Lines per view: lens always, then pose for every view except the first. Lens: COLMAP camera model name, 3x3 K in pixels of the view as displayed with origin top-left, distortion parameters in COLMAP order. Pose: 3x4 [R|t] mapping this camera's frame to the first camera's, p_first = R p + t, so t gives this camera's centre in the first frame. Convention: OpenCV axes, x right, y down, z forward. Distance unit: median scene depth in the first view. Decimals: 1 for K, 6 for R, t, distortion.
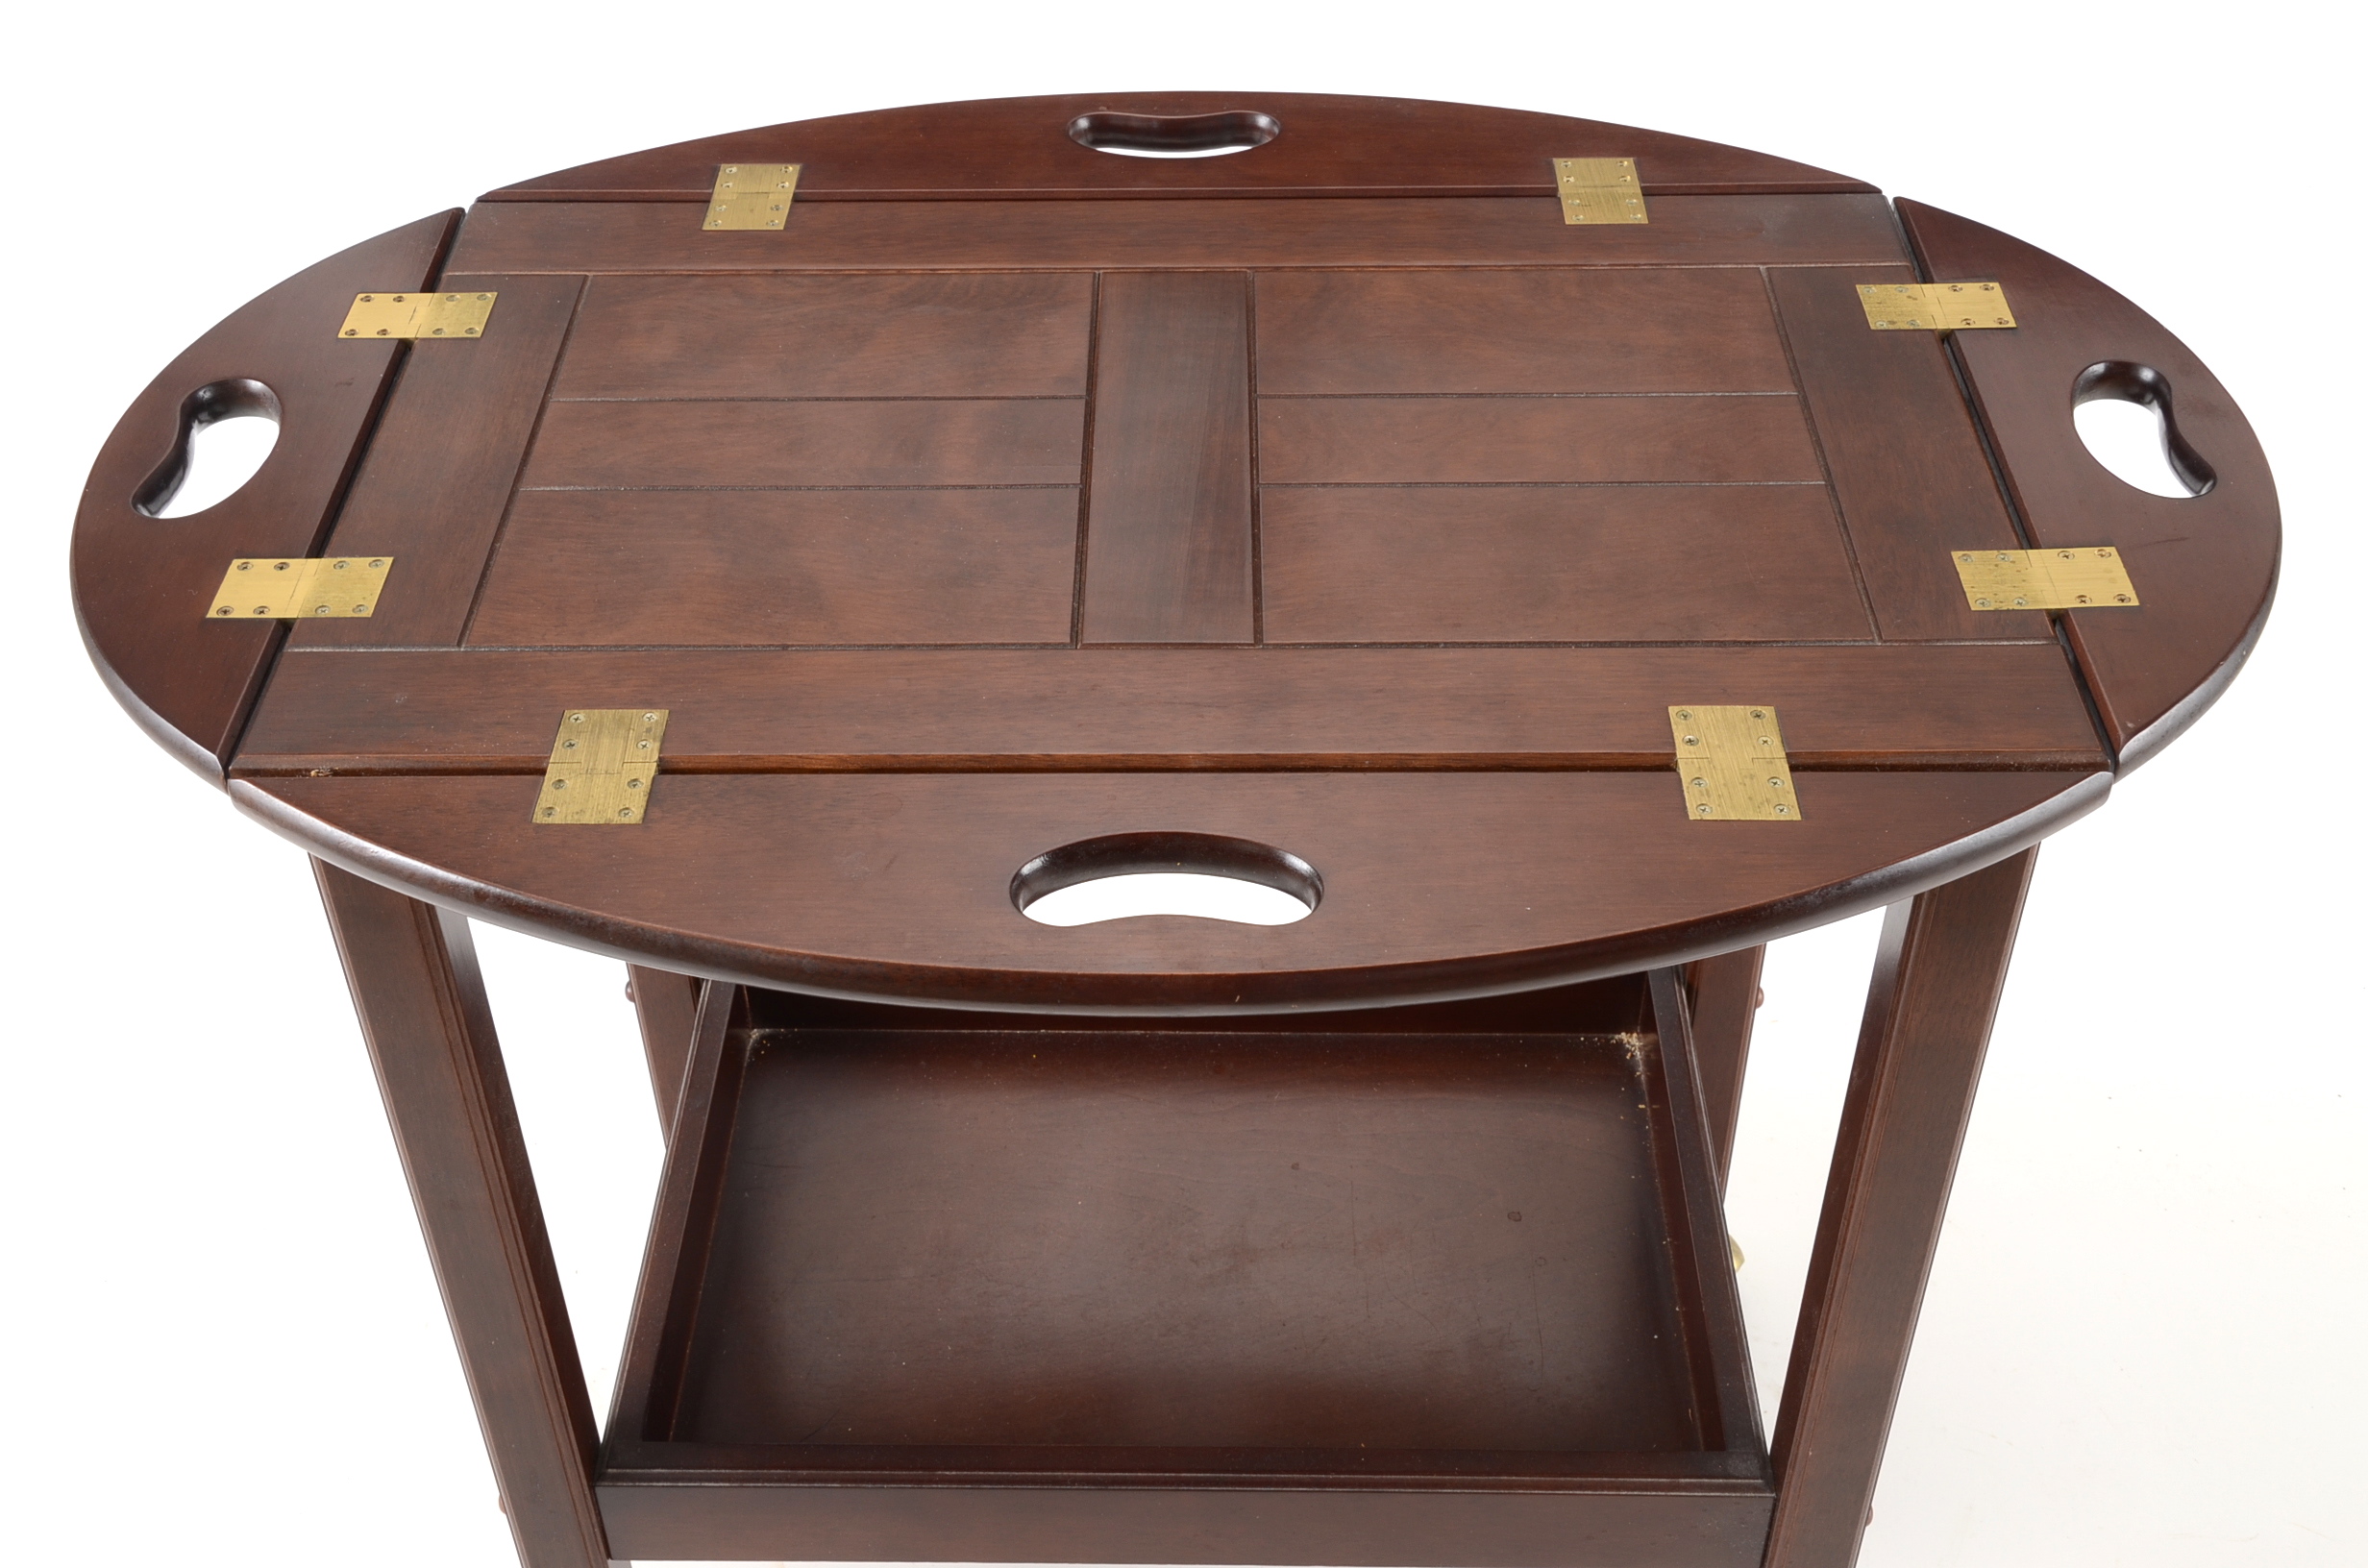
lens RADIAL K [[2719.0, 0, 1184.0], [0, 2719.0, 784.0], [0, 0, 1]] dist [0.055969, 0.023992]
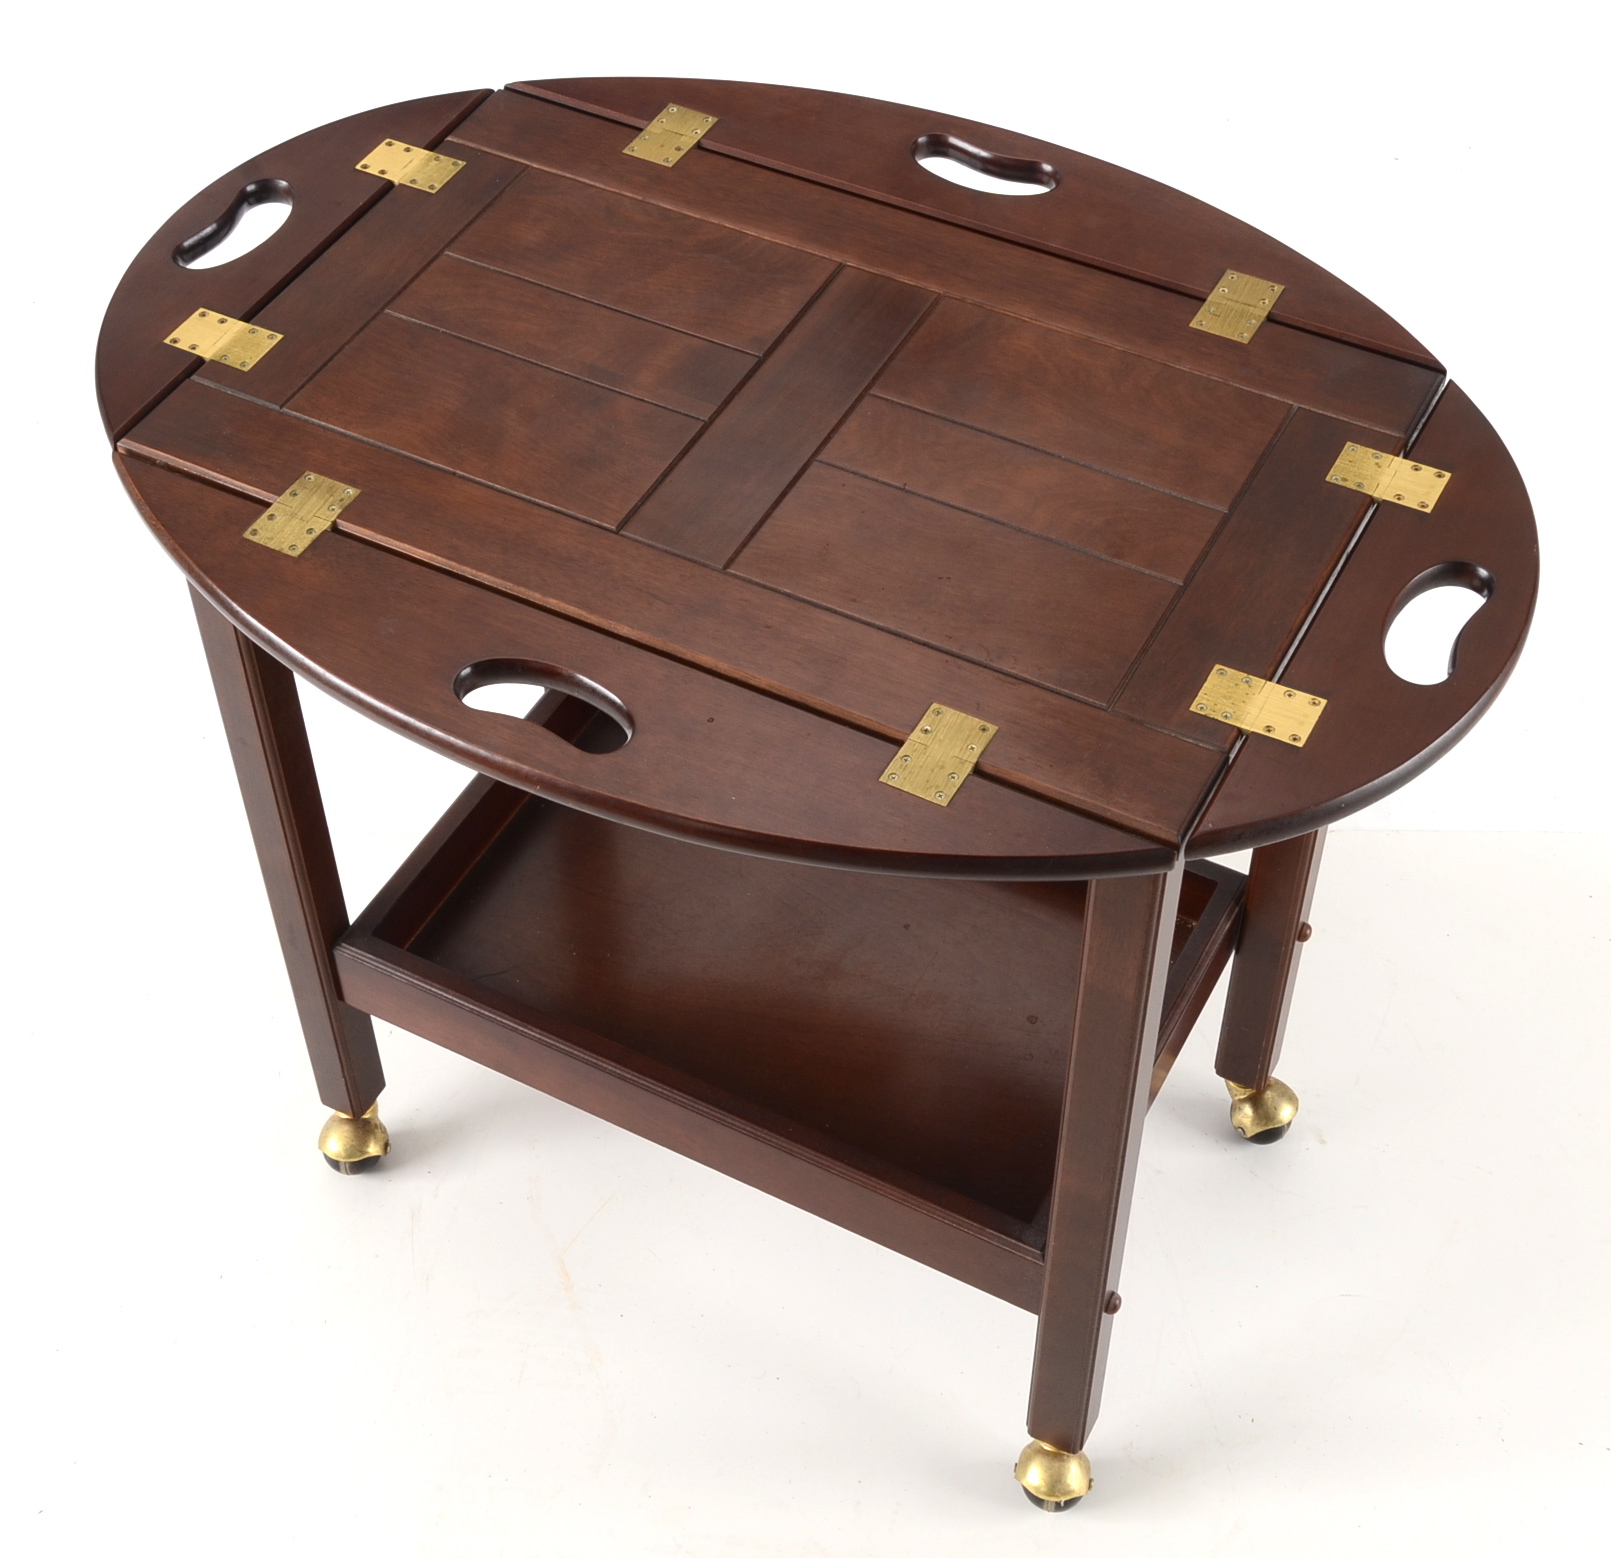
lens RADIAL K [[2608.2, 0, 805.5], [0, 2608.2, 779.0], [0, 0, 1]] dist [0.038589, -0.062330]
pose [[0.887926, 0.342822, -0.306692, 0.482772], [-0.299252, 0.936877, 0.180861, -0.191639], [0.349335, -0.068813, 0.934467, -0.280590]]
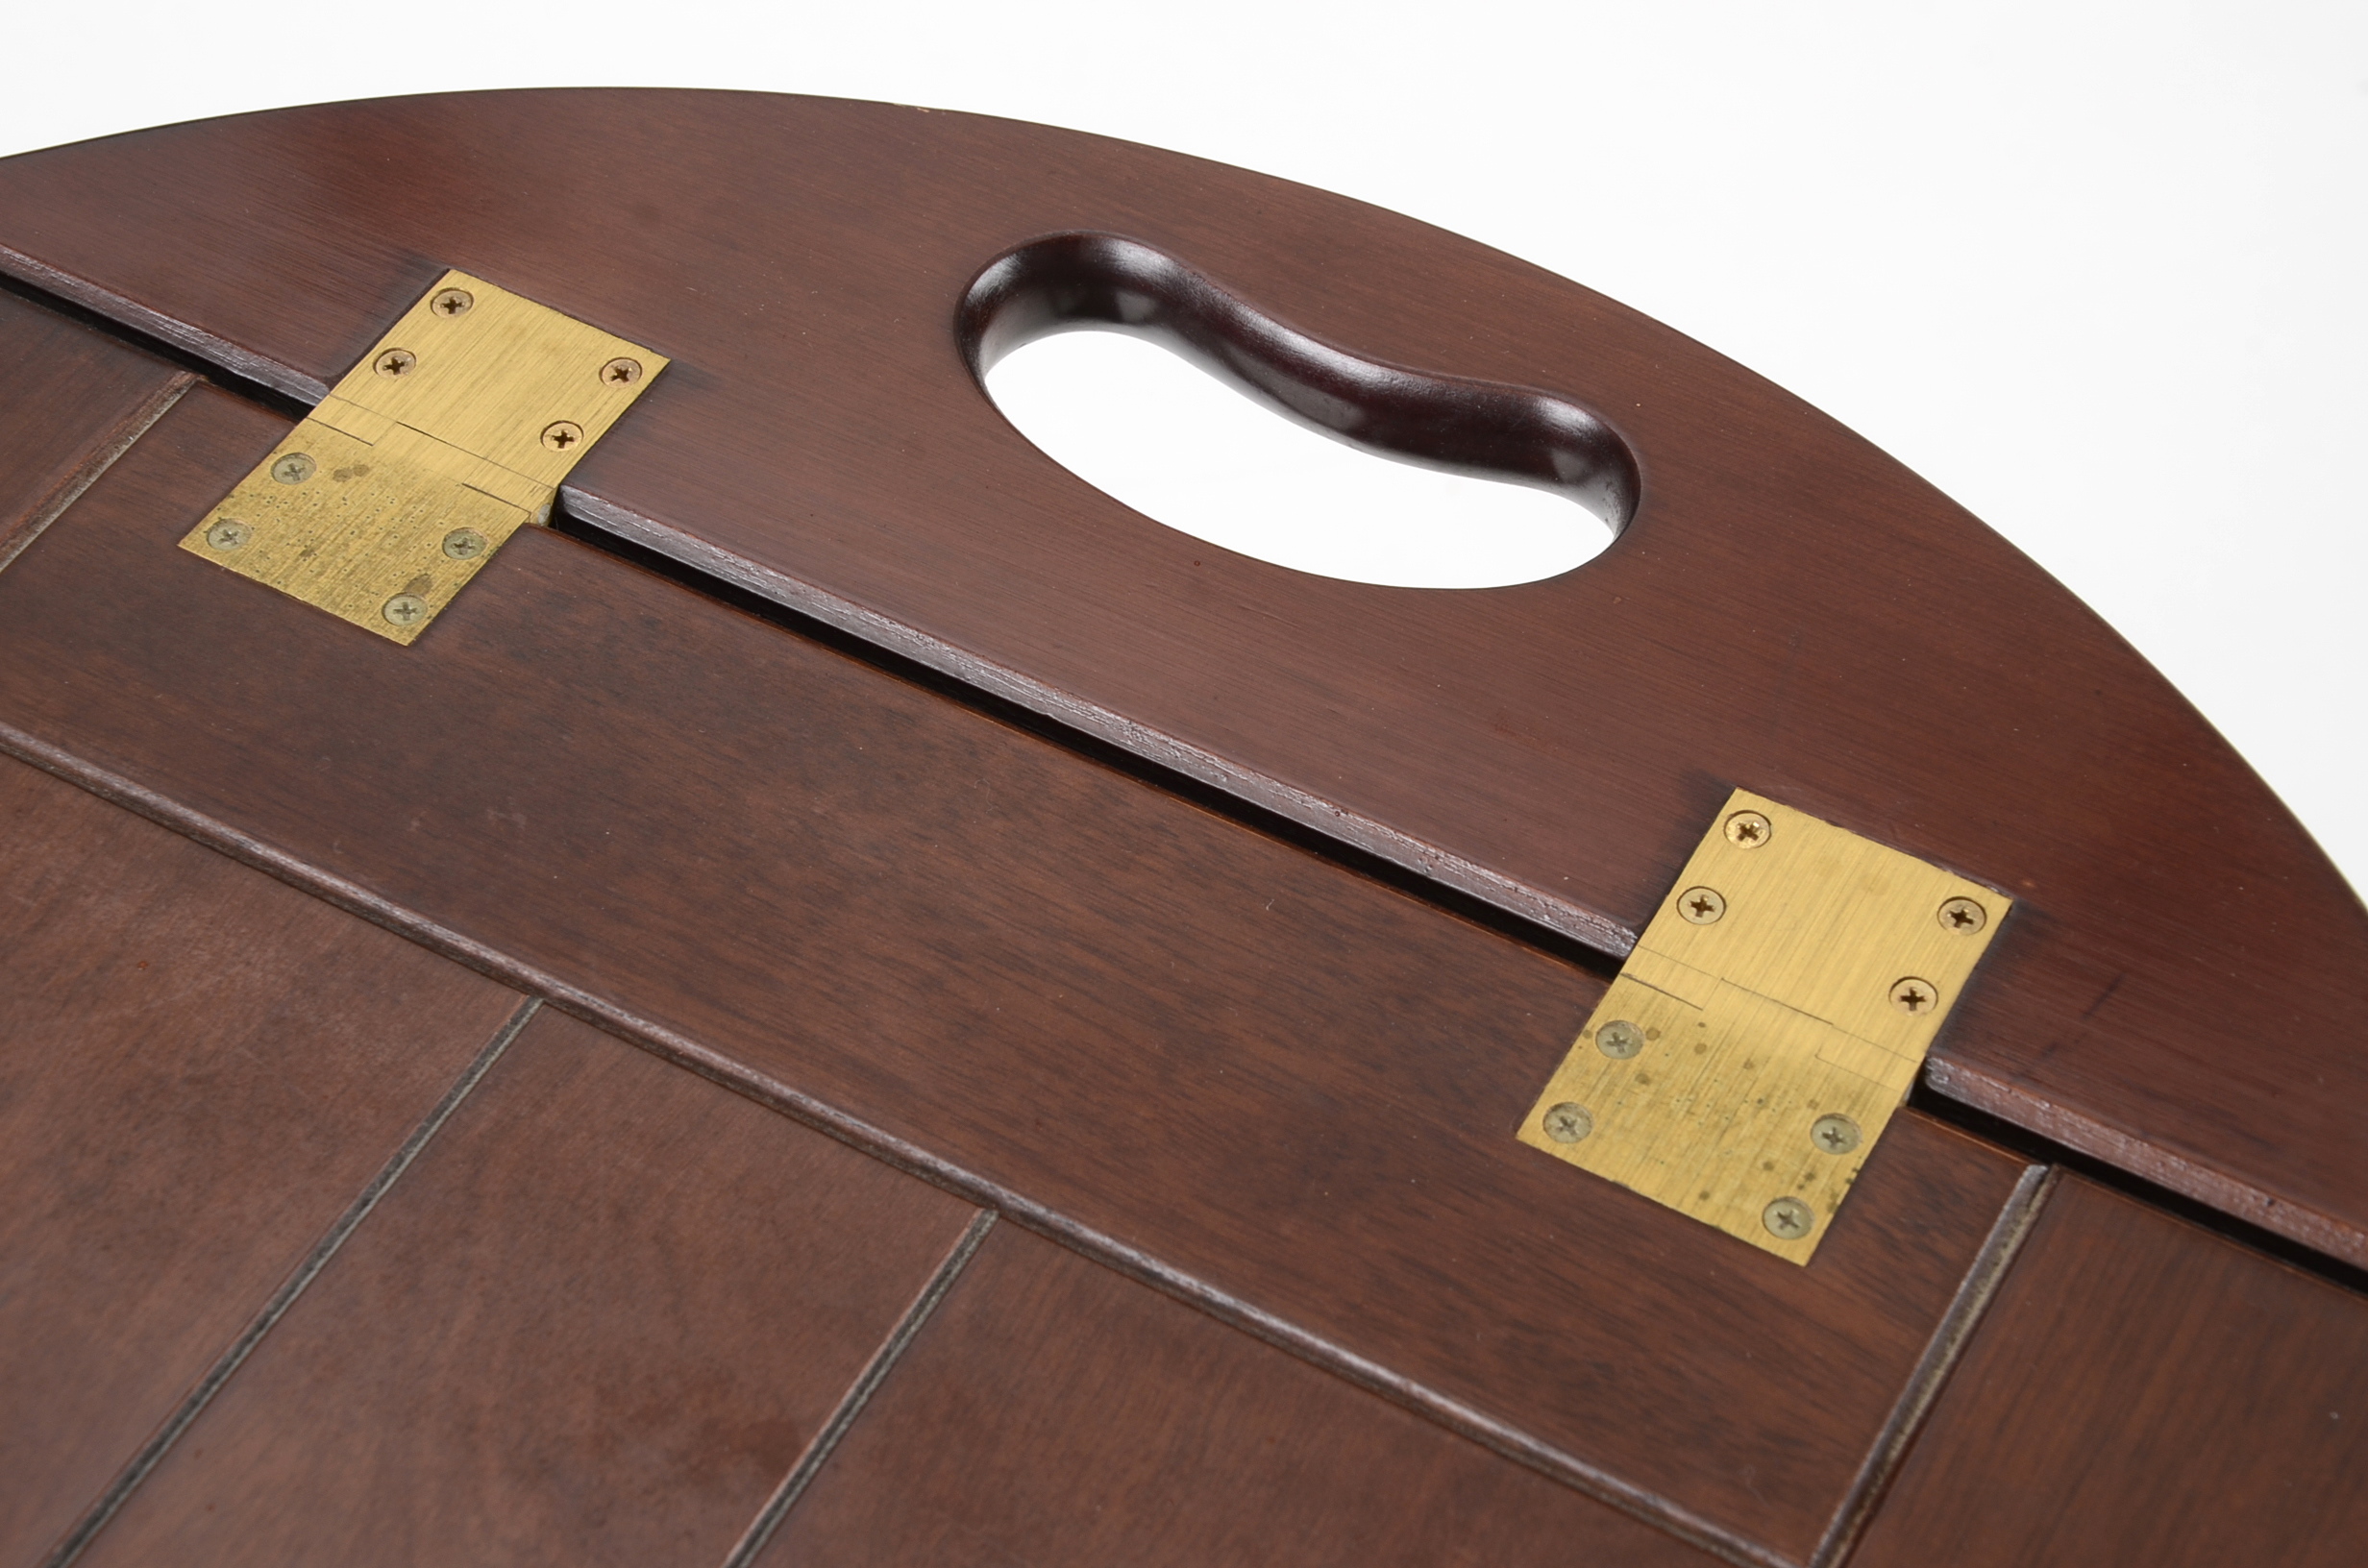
lens RADIAL K [[4462.2, 0, 1184.0], [0, 4462.2, 784.0], [0, 0, 1]] dist [0.356402, 0.008152]
pose [[0.495471, -0.663183, 0.560978, 0.000503], [0.576412, 0.734164, 0.358821, -0.297976], [-0.649814, 0.145569, 0.746024, 0.590536]]
